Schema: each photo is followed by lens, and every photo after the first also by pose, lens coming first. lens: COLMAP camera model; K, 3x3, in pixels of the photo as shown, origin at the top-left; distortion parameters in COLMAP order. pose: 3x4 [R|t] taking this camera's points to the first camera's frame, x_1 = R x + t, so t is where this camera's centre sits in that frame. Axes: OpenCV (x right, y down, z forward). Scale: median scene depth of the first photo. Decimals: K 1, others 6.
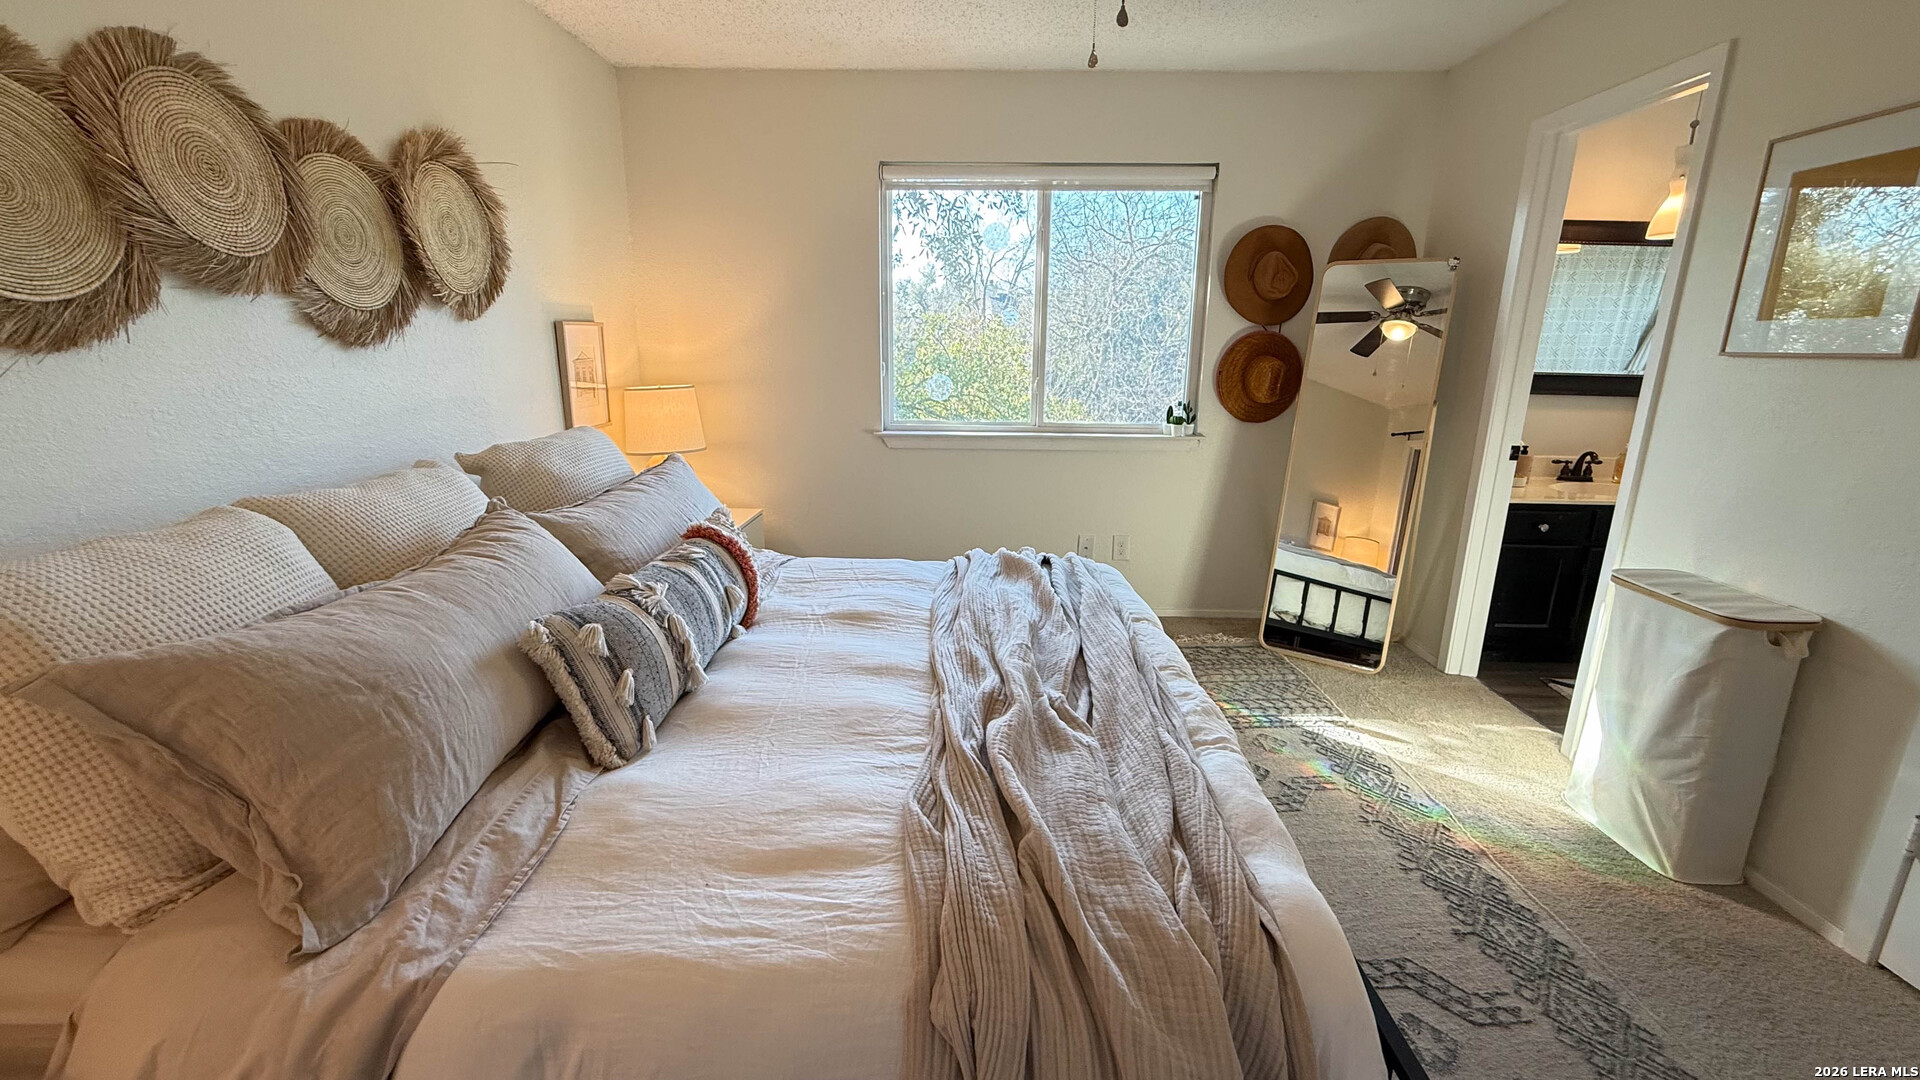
lens RADIAL K [[760.1, 0, 960.4], [0, 760.1, 539.4], [0, 0, 1]] dist [0.000954, -0.000184]
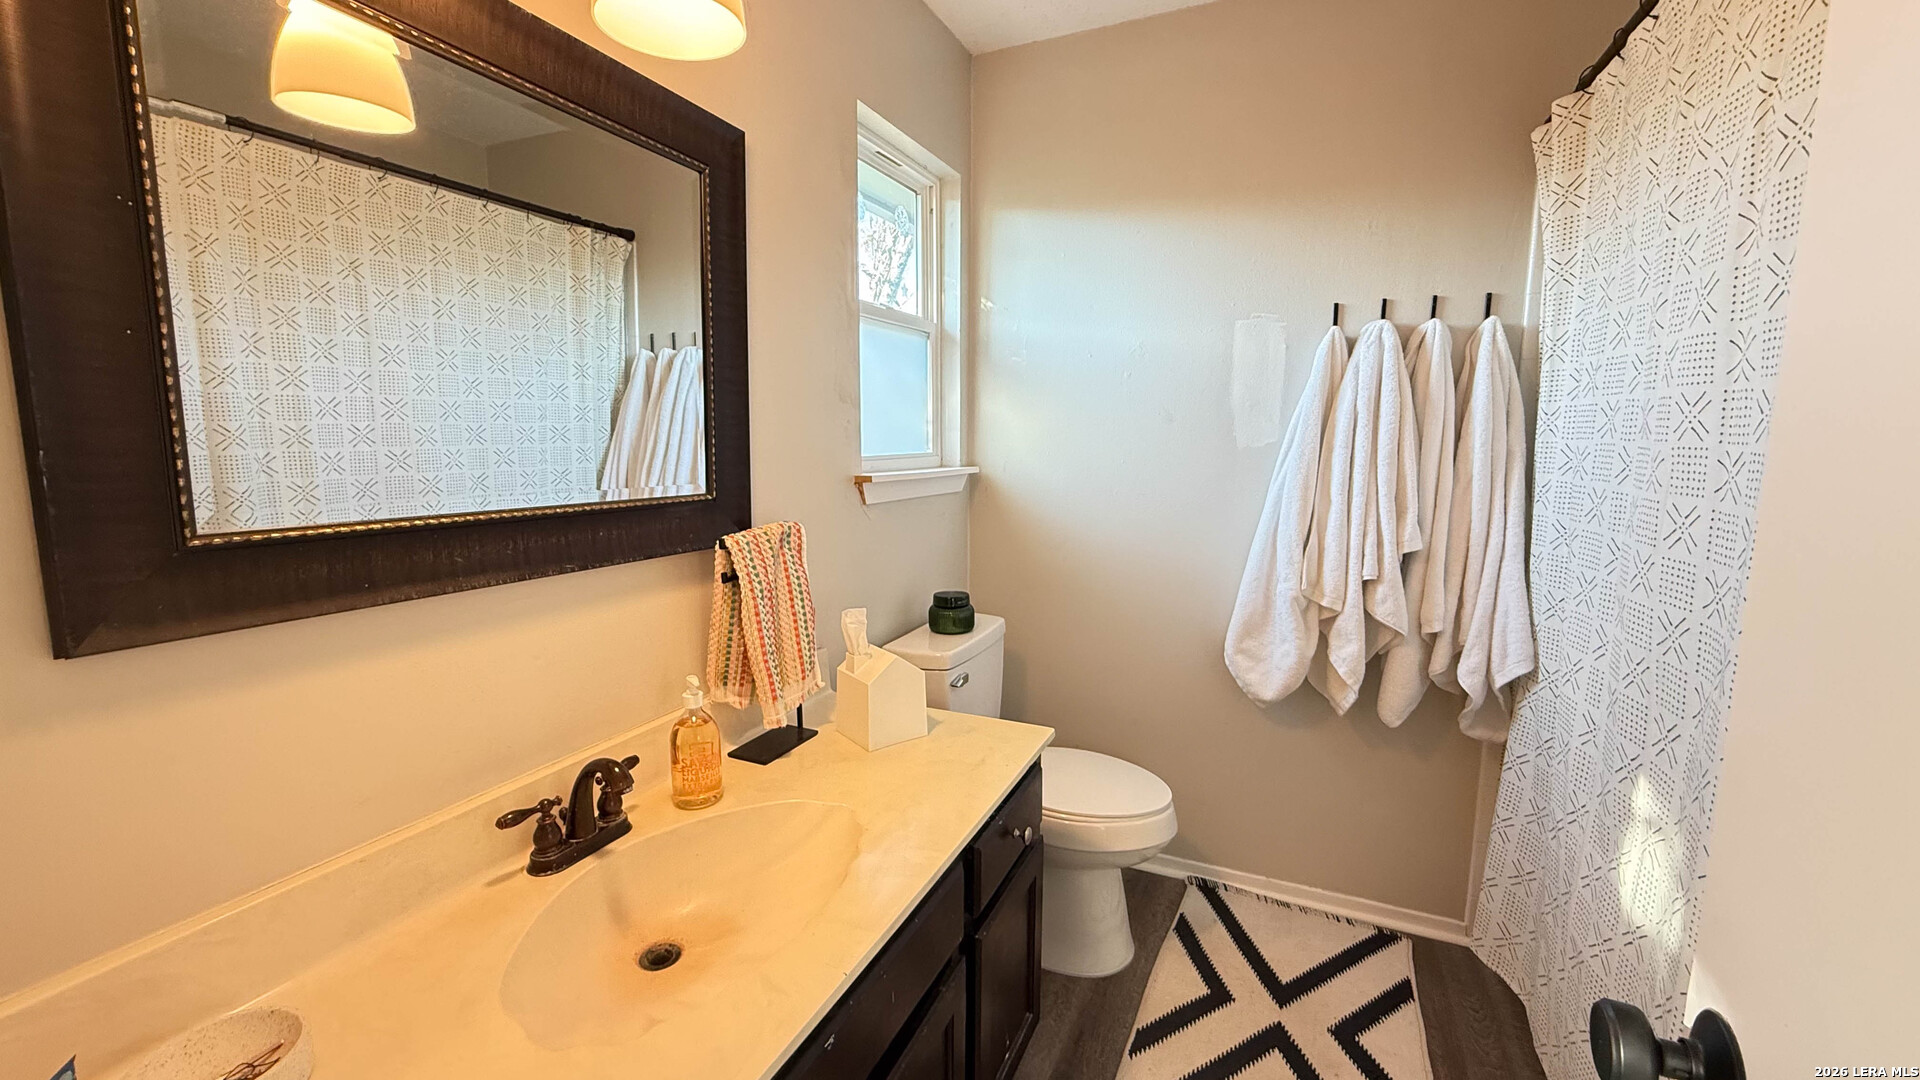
lens RADIAL K [[760.1, 0, 960.5], [0, 760.1, 534.5], [0, 0, 1]] dist [0.000954, -0.000184]
pose [[0.399302, -0.134741, 0.906864, 0.457782], [0.229872, 0.972260, 0.043242, -0.135667], [-0.887534, 0.191196, 0.419198, 0.535821]]
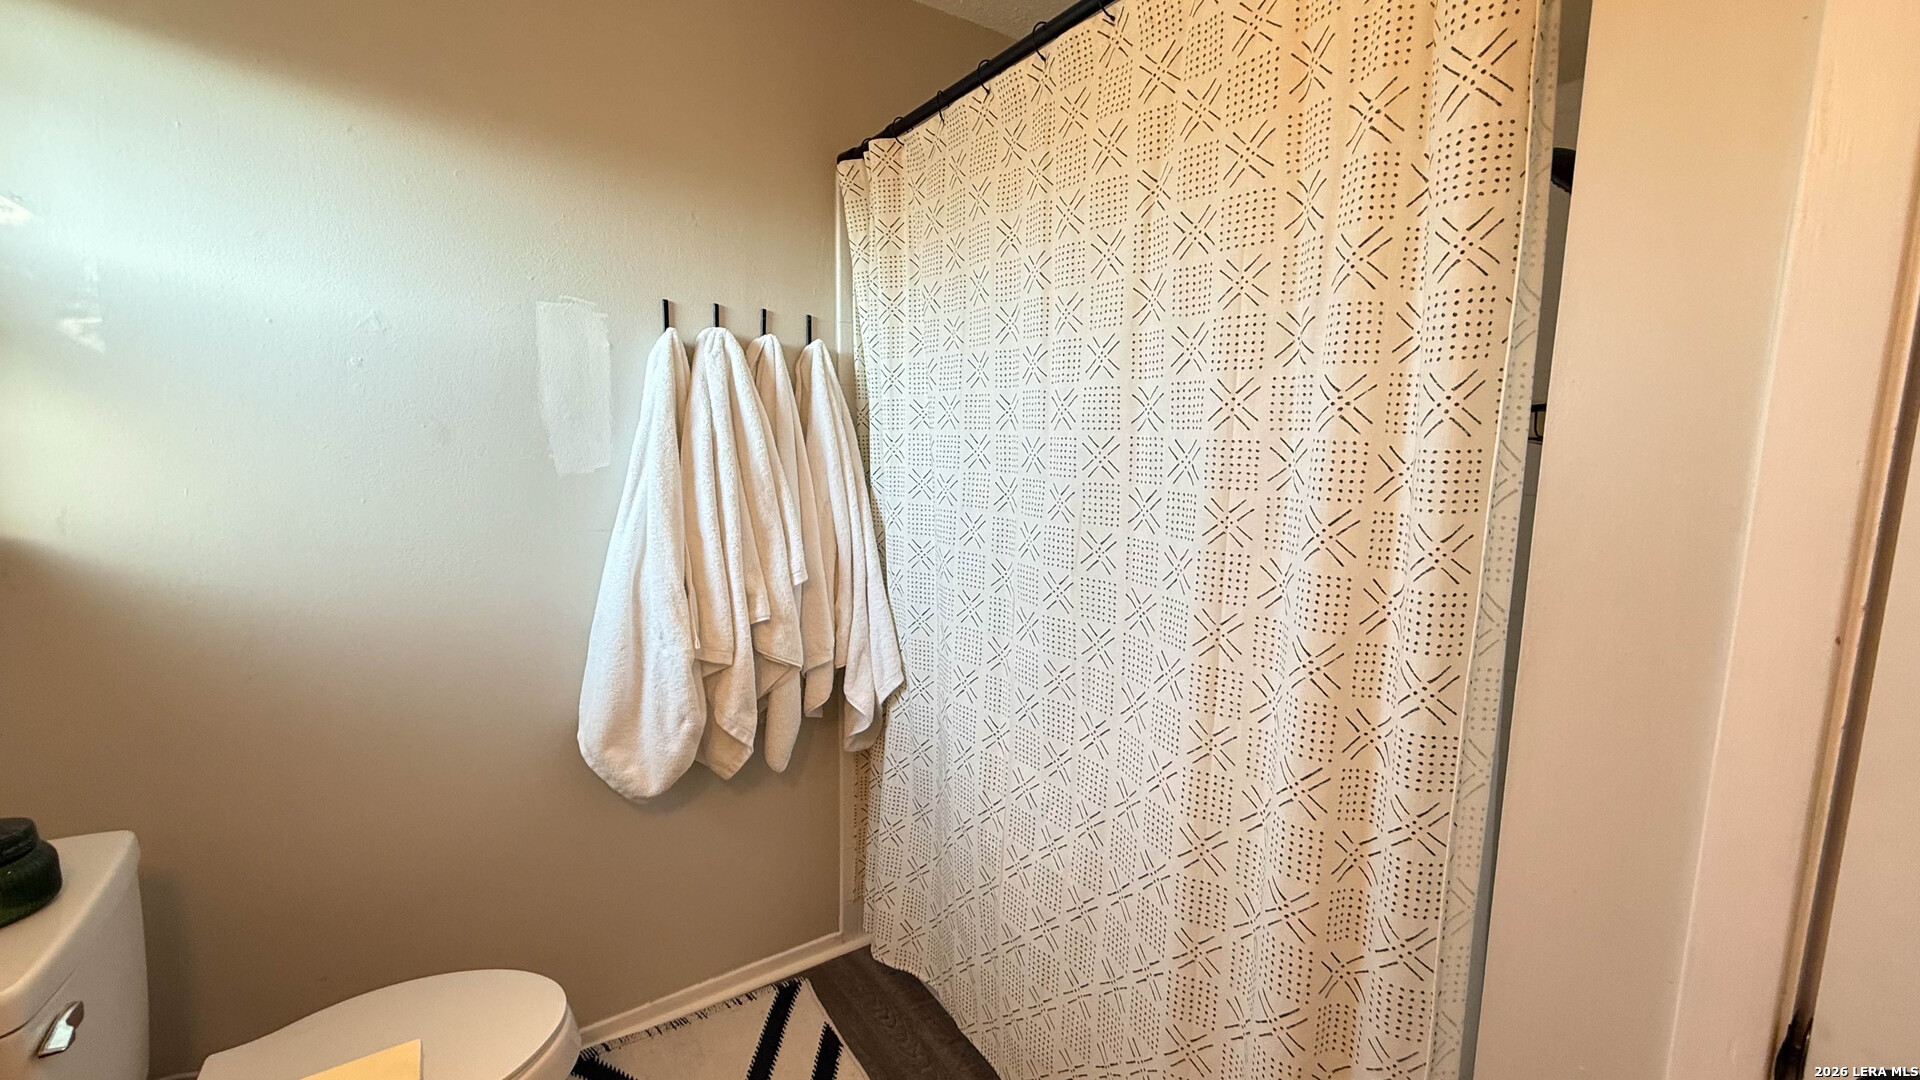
lens RADIAL K [[760.1, 0, 962.2], [0, 760.1, 532.3], [0, 0, 1]] dist [0.000954, -0.000184]
pose [[-0.575245, -0.124027, 0.808524, 0.568518], [0.177012, 0.946142, 0.271077, -0.164881], [-0.798599, 0.299054, -0.522309, 0.613415]]
